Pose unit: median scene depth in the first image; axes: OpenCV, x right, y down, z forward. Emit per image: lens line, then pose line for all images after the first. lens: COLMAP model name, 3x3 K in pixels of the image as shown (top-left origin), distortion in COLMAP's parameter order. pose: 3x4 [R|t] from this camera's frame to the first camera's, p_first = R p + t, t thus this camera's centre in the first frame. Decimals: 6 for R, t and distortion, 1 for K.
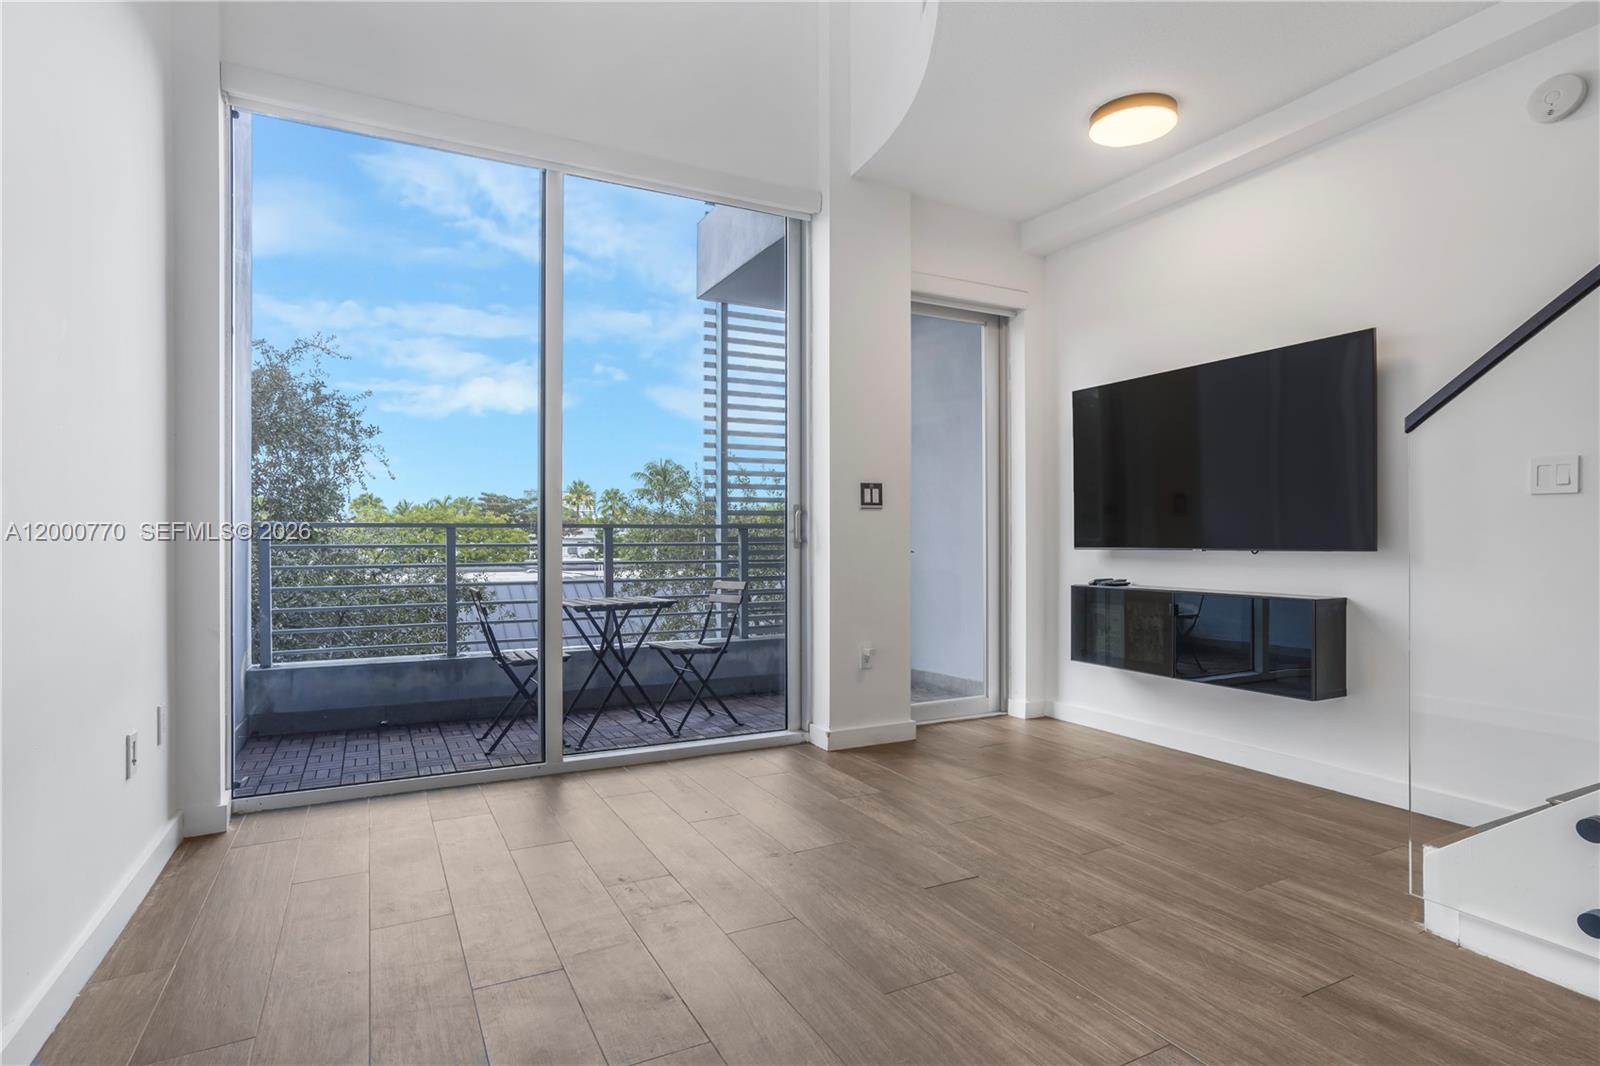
lens RADIAL K [[828.4, 0, 799.9], [0, 828.4, 541.0], [0, 0, 1]] dist [-0.013547, -0.000052]
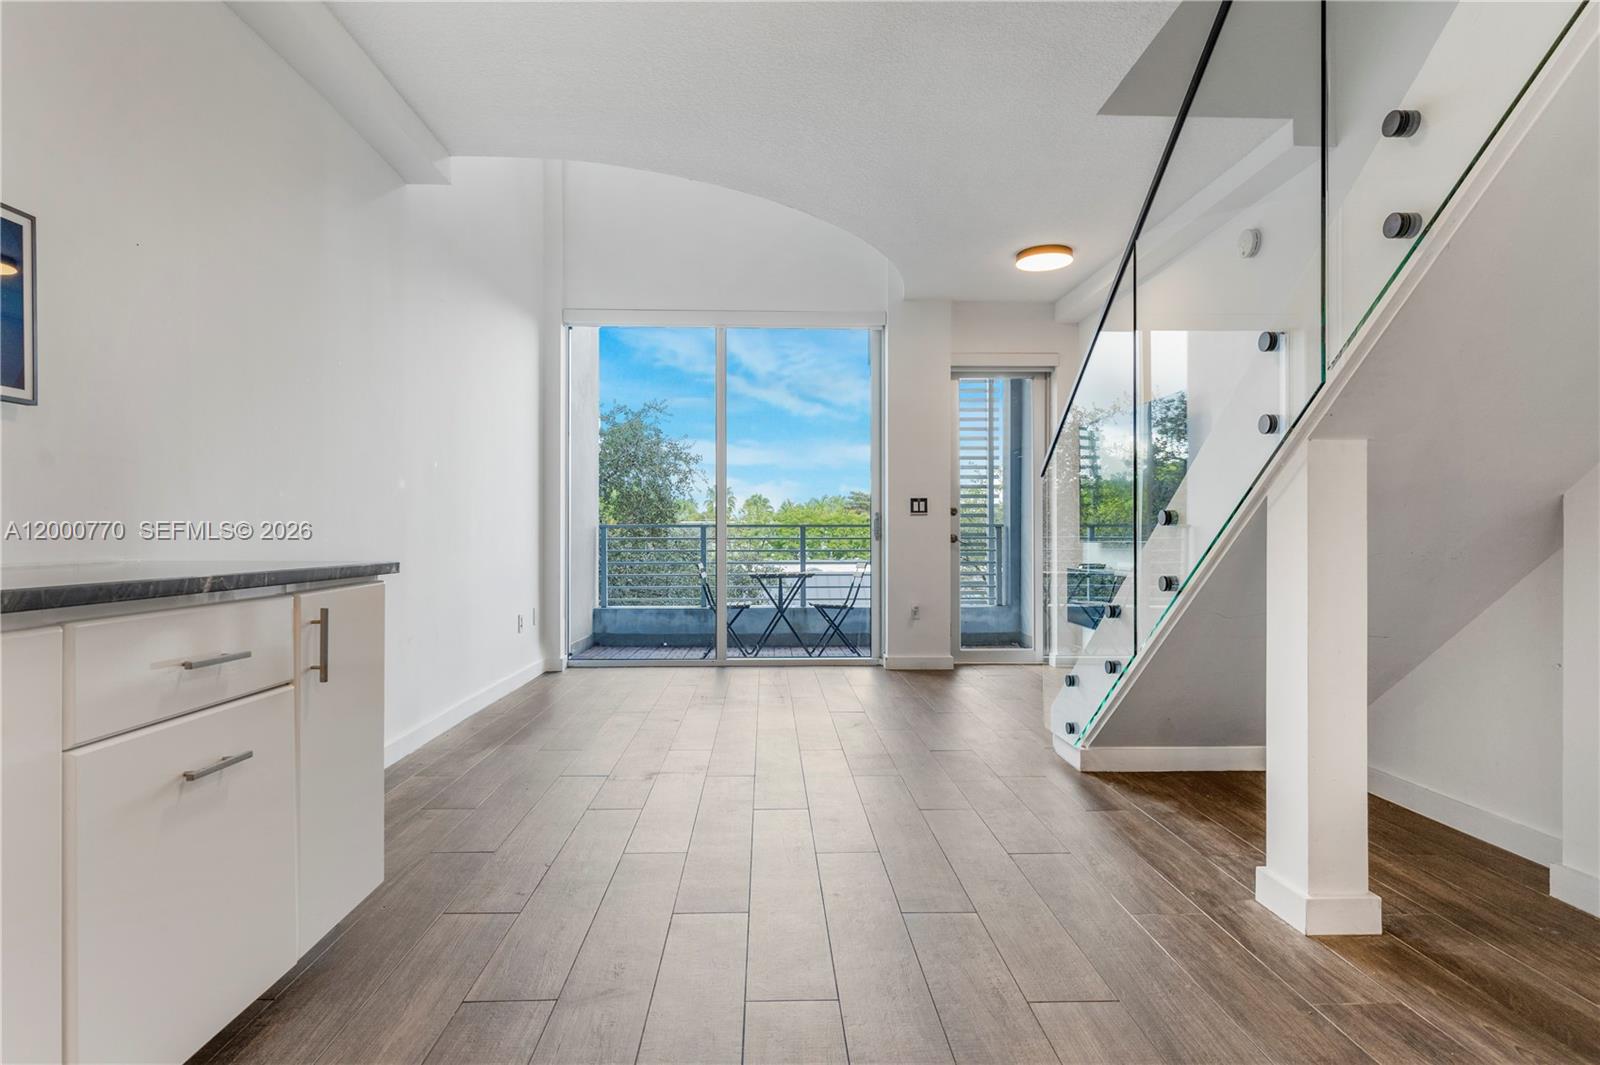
lens RADIAL K [[831.1, 0, 800.1], [0, 831.1, 534.6], [0, 0, 1]] dist [-0.000162, 0.000045]
pose [[0.906730, -0.000430, -0.421710, 0.474236], [-0.000772, 0.999996, -0.002678, 0.001649], [0.421710, 0.002754, 0.906727, -0.430263]]
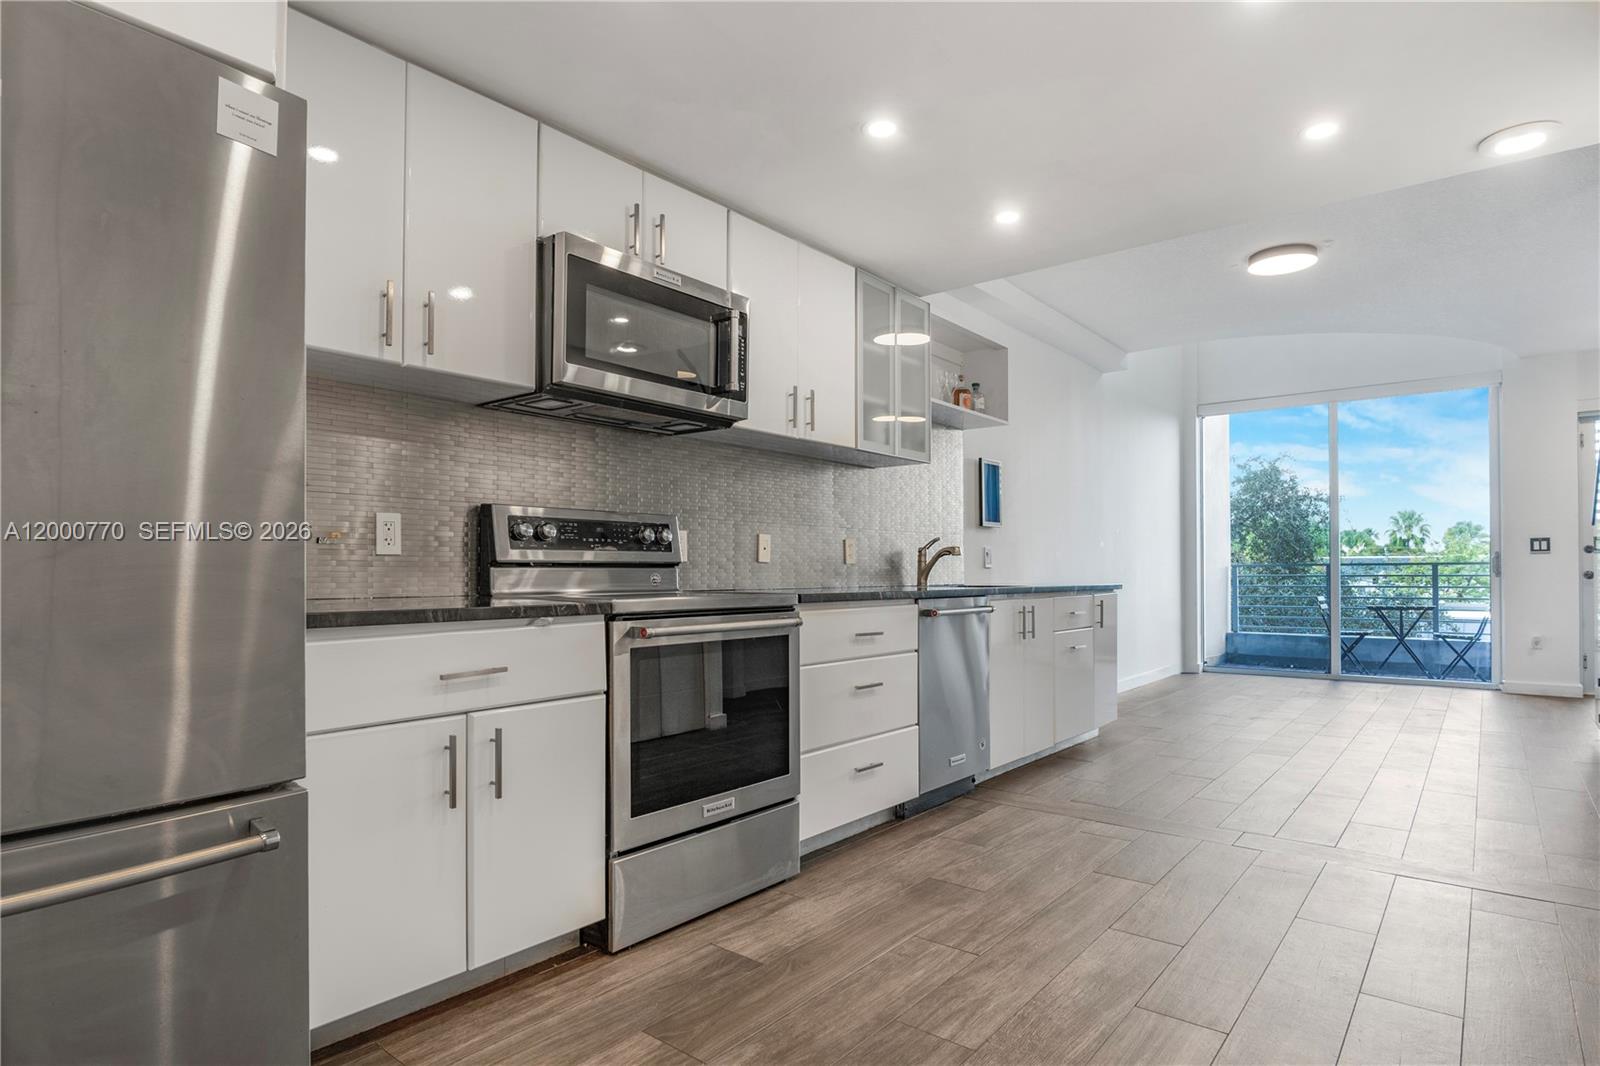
lens RADIAL K [[854.4, 0, 798.8], [0, 854.4, 568.2], [0, 0, 1]] dist [-0.025012, -0.000421]
pose [[0.399481, -0.009458, -0.916693, 0.916334], [0.001673, 0.999953, -0.009588, 0.004176], [0.916740, 0.002296, 0.399478, -0.921051]]
